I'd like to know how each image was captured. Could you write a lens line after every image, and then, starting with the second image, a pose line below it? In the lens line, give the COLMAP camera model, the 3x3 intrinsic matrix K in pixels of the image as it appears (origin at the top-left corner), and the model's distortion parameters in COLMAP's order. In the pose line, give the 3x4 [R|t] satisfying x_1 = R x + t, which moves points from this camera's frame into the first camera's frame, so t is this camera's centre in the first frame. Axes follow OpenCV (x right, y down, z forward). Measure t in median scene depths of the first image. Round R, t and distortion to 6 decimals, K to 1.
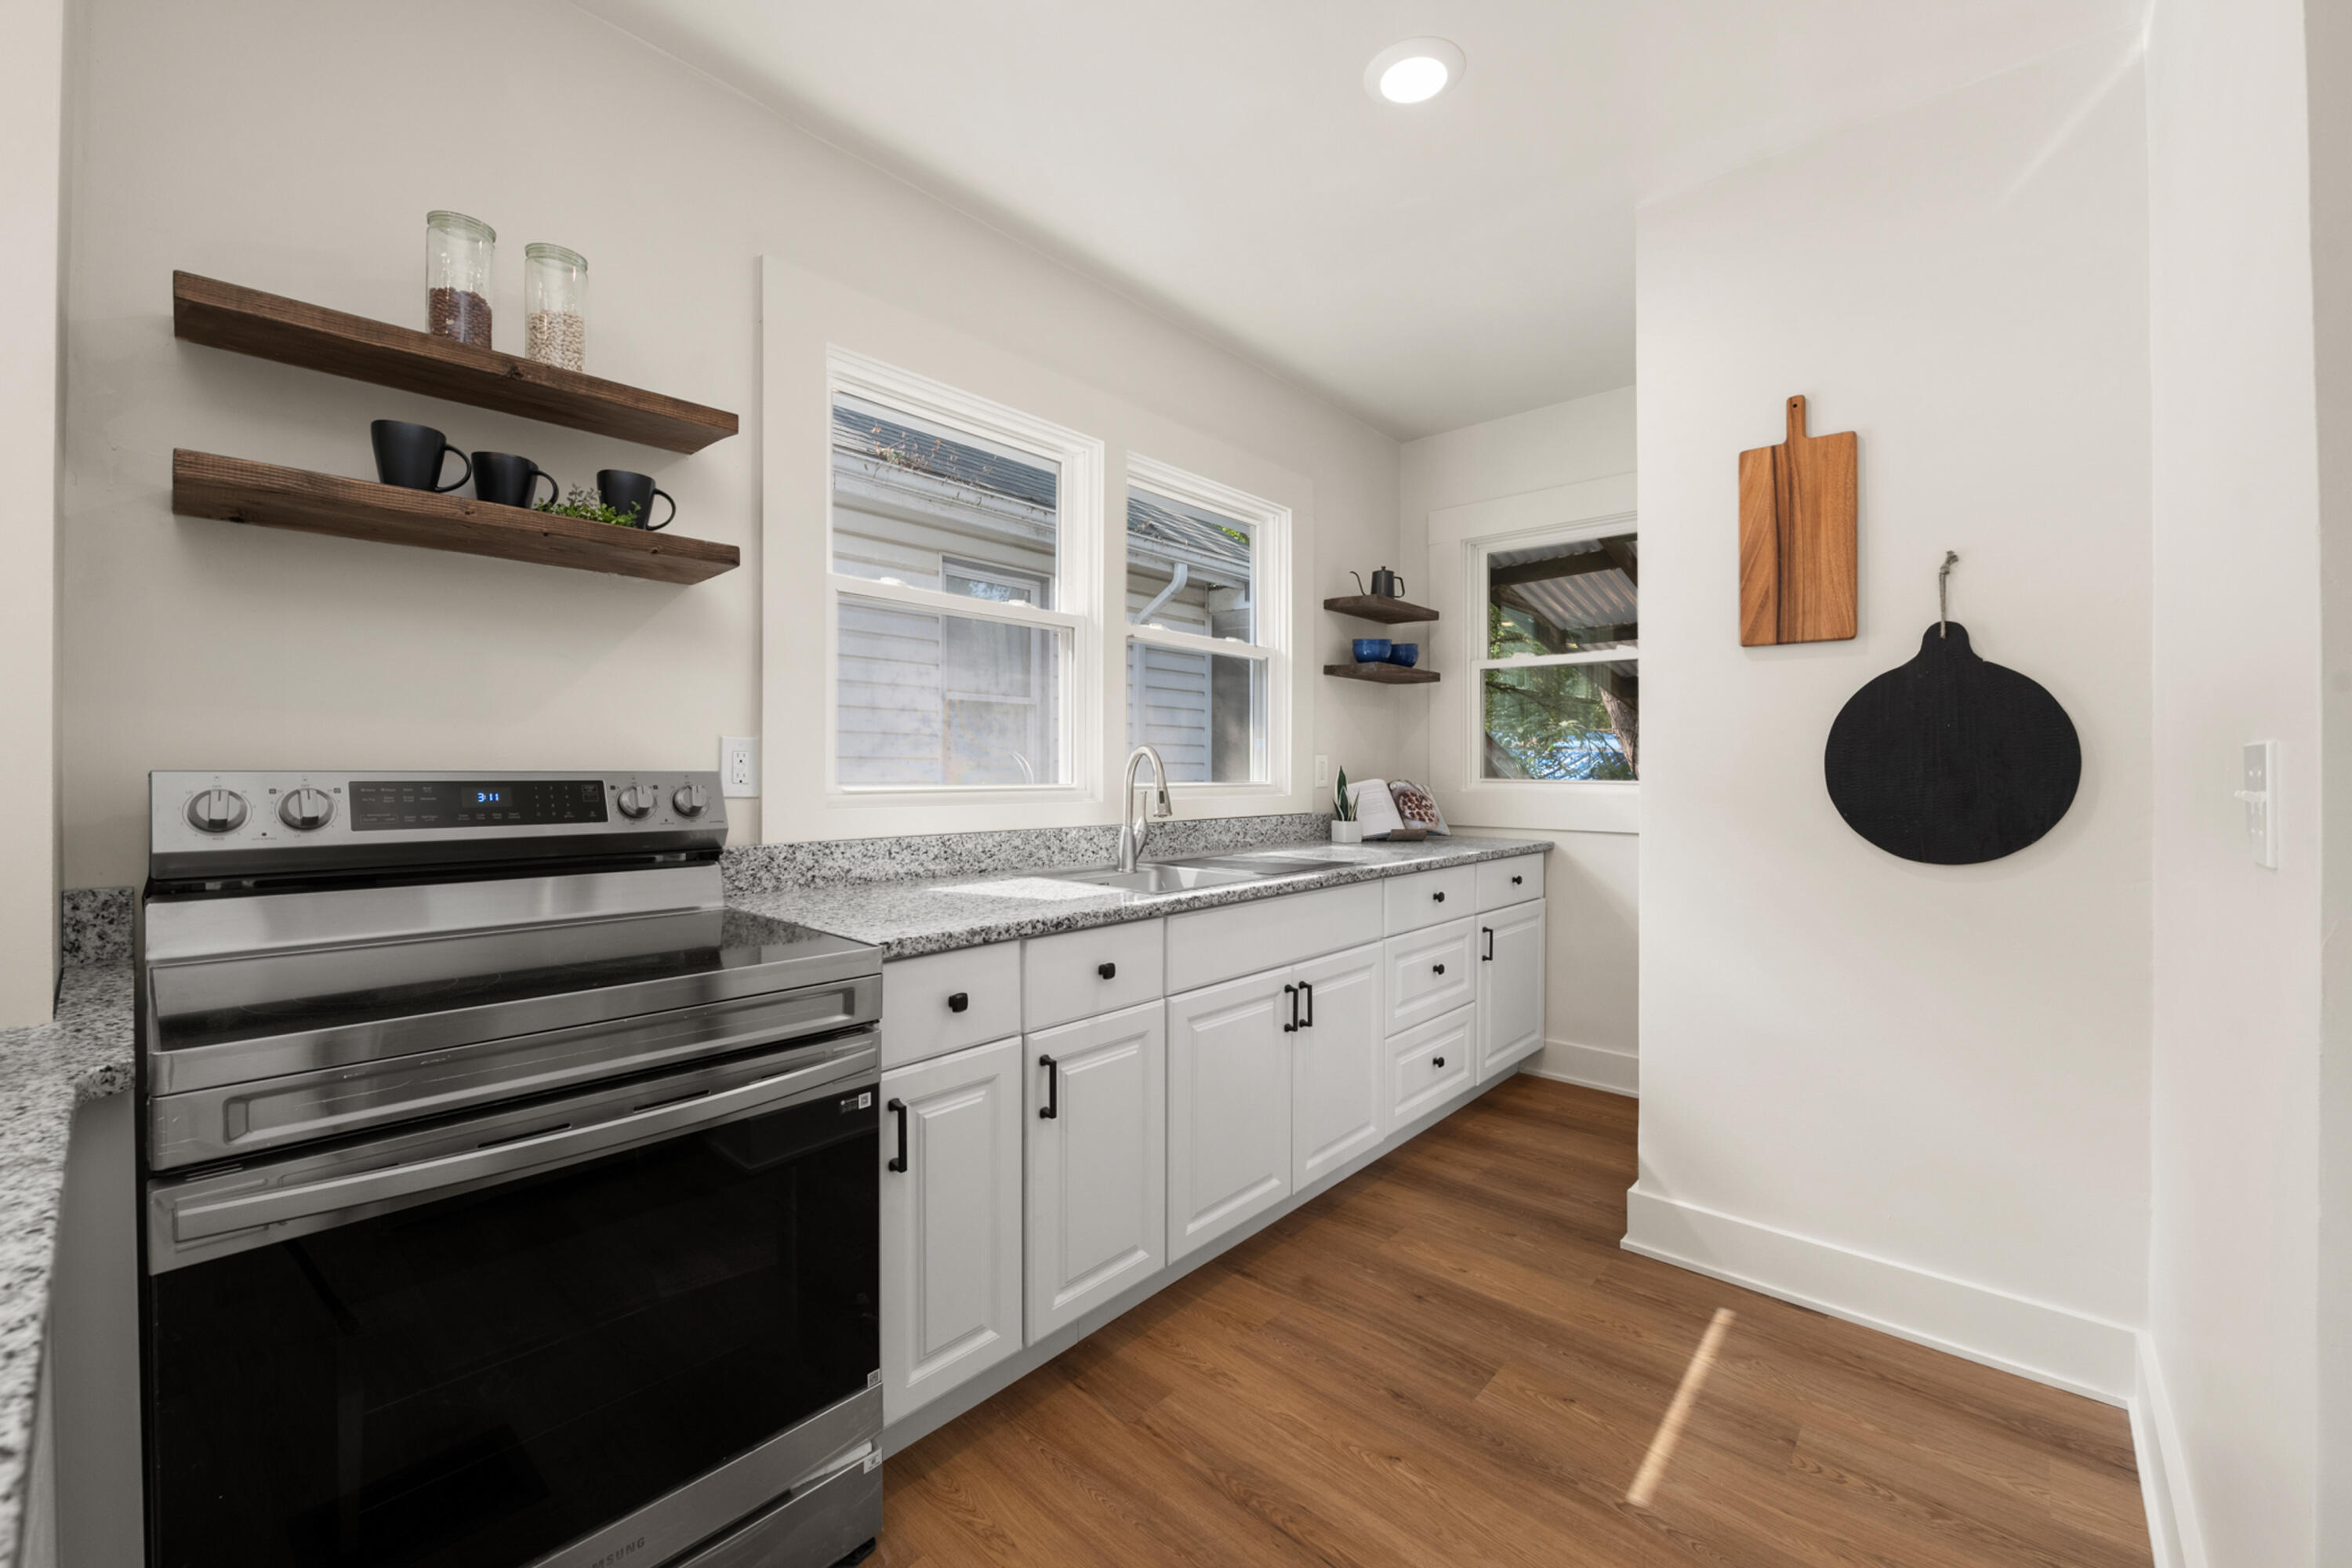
lens RADIAL K [[935.2, 0, 1177.6], [0, 935.2, 776.2], [0, 0, 1]] dist [-0.011413, -0.000274]
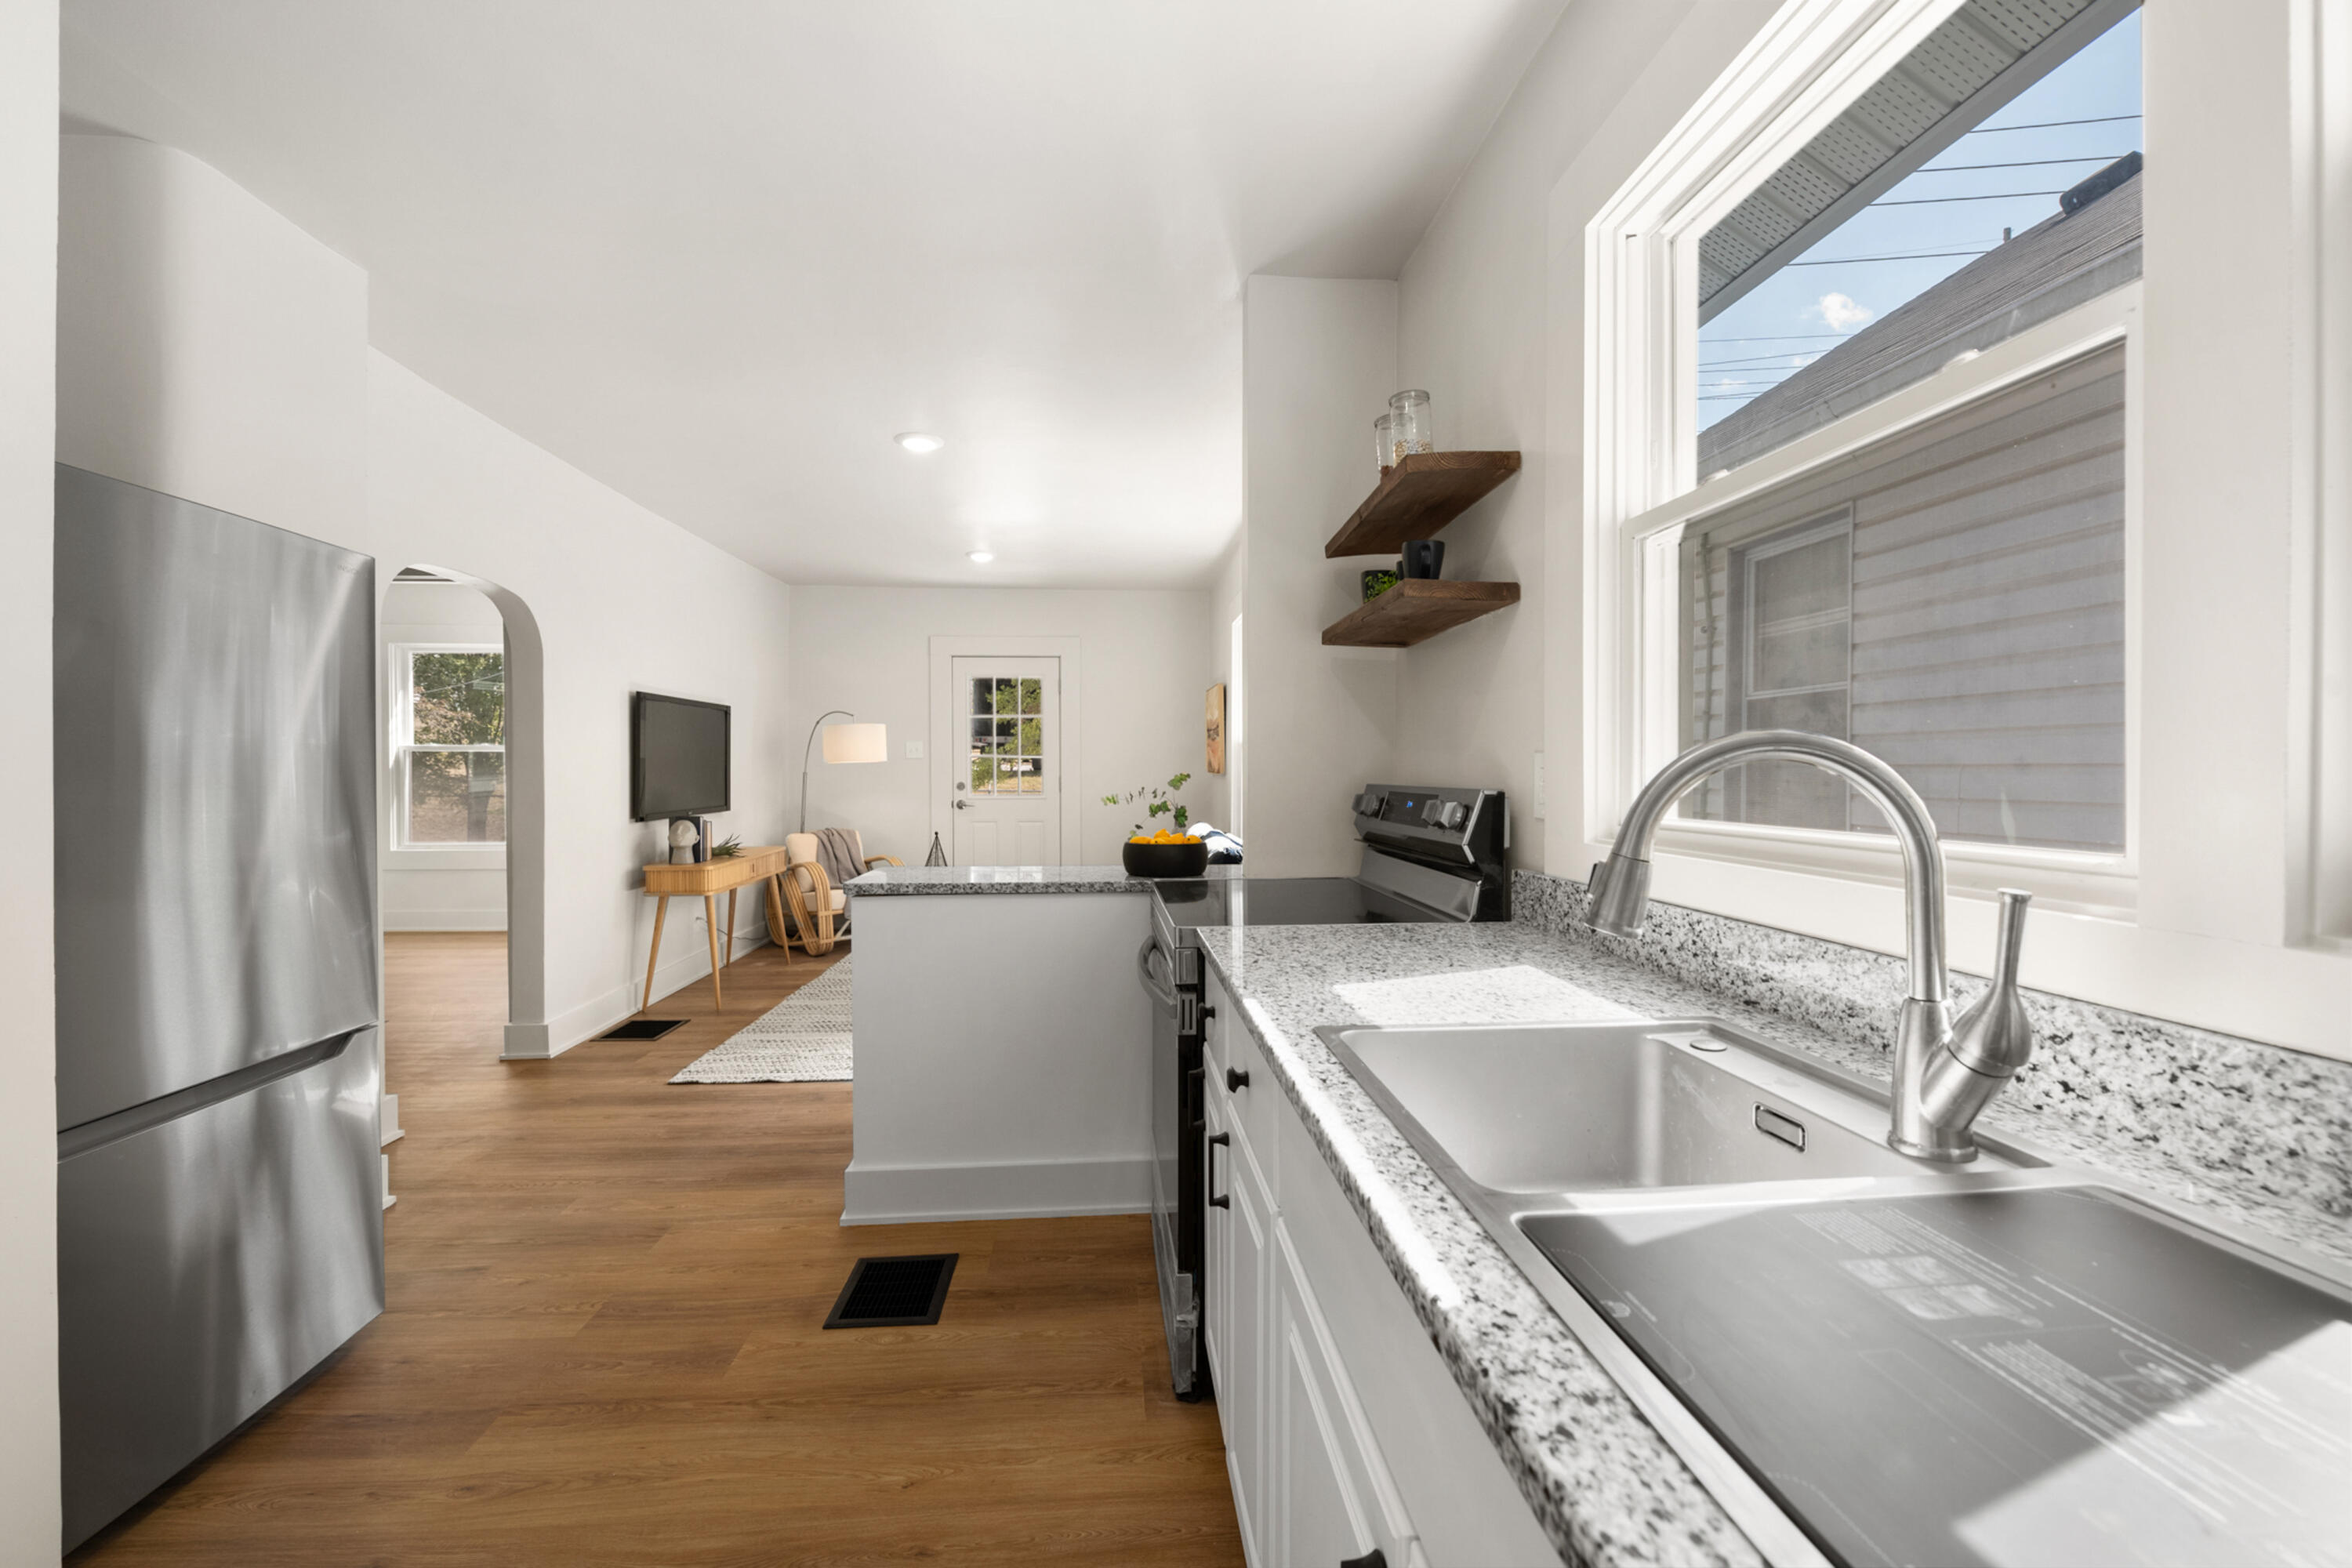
lens RADIAL K [[935.2, 0, 1173.5], [0, 935.2, 780.4], [0, 0, 1]] dist [-0.011413, -0.000274]
pose [[-0.690266, 0.001261, -0.723555, 0.332883], [-0.011726, 0.999848, 0.012930, -0.018198], [0.723461, 0.017409, -0.690146, 1.025017]]
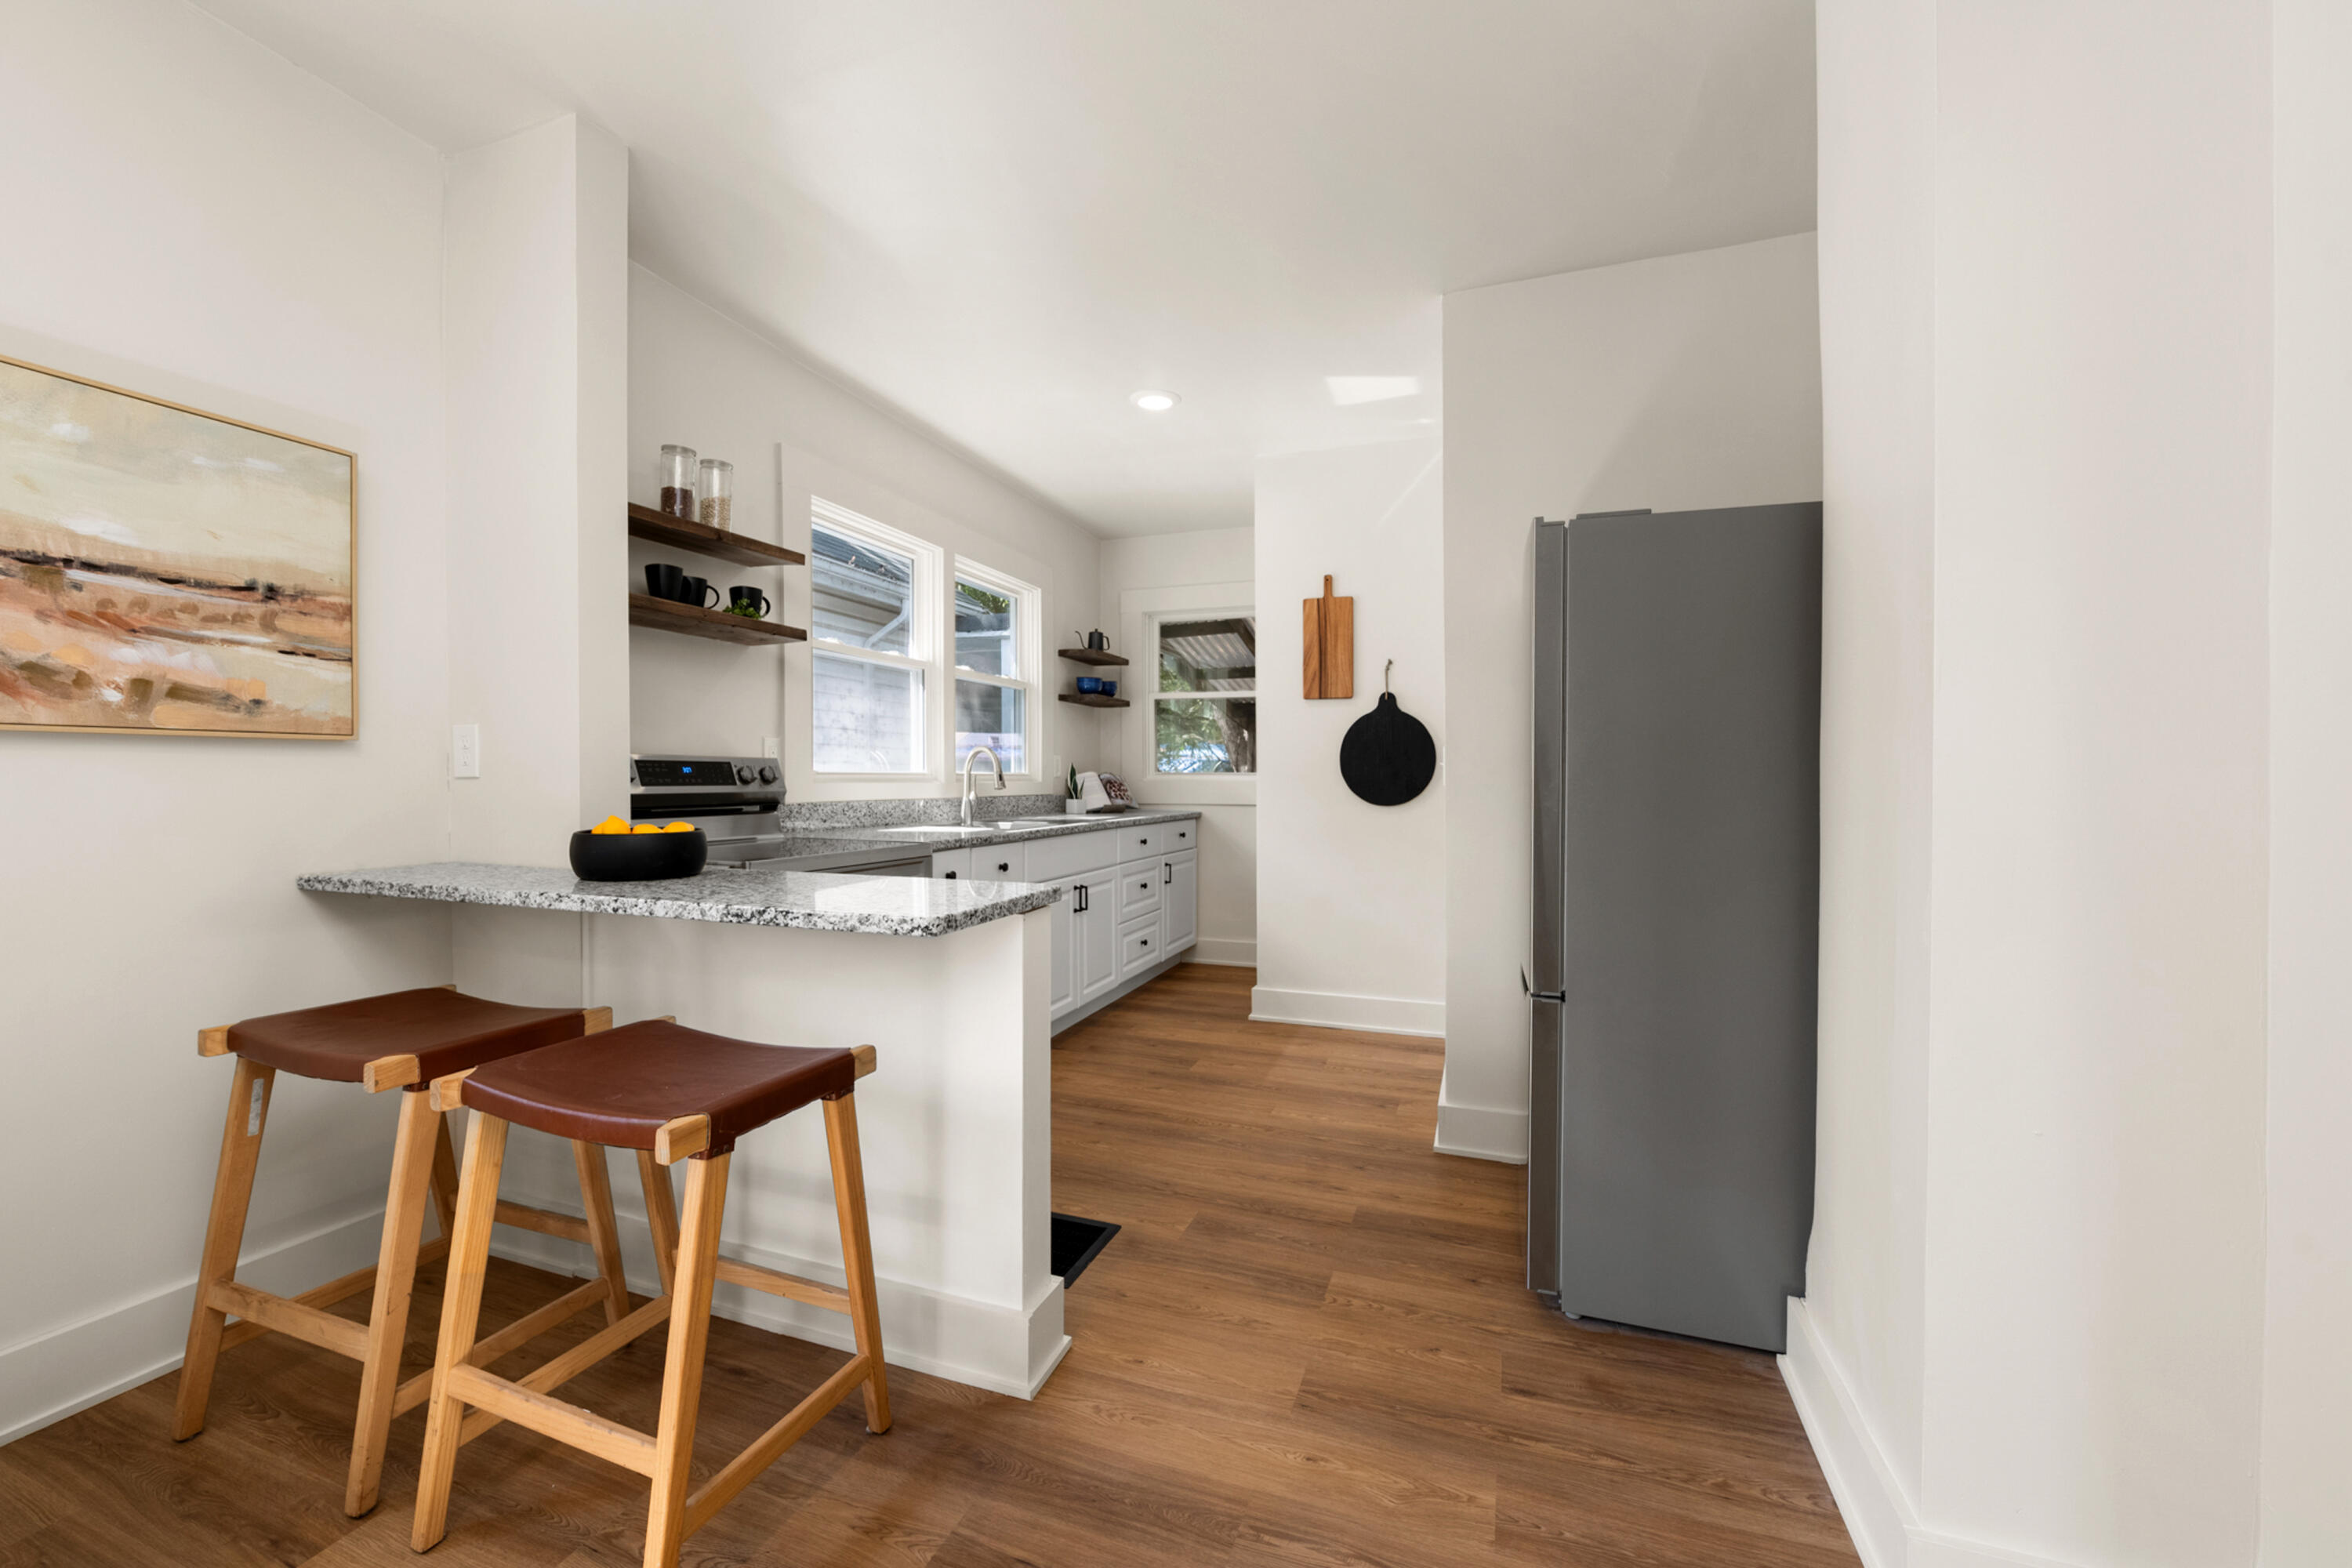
lens RADIAL K [[935.2, 0, 1154.3], [0, 935.2, 785.9], [0, 0, 1]] dist [-0.011413, -0.000274]
pose [[0.930411, -0.003919, 0.366498, -0.336650], [0.002872, 0.999990, 0.003402, 0.029015], [-0.366508, -0.002113, 0.930413, -0.588955]]
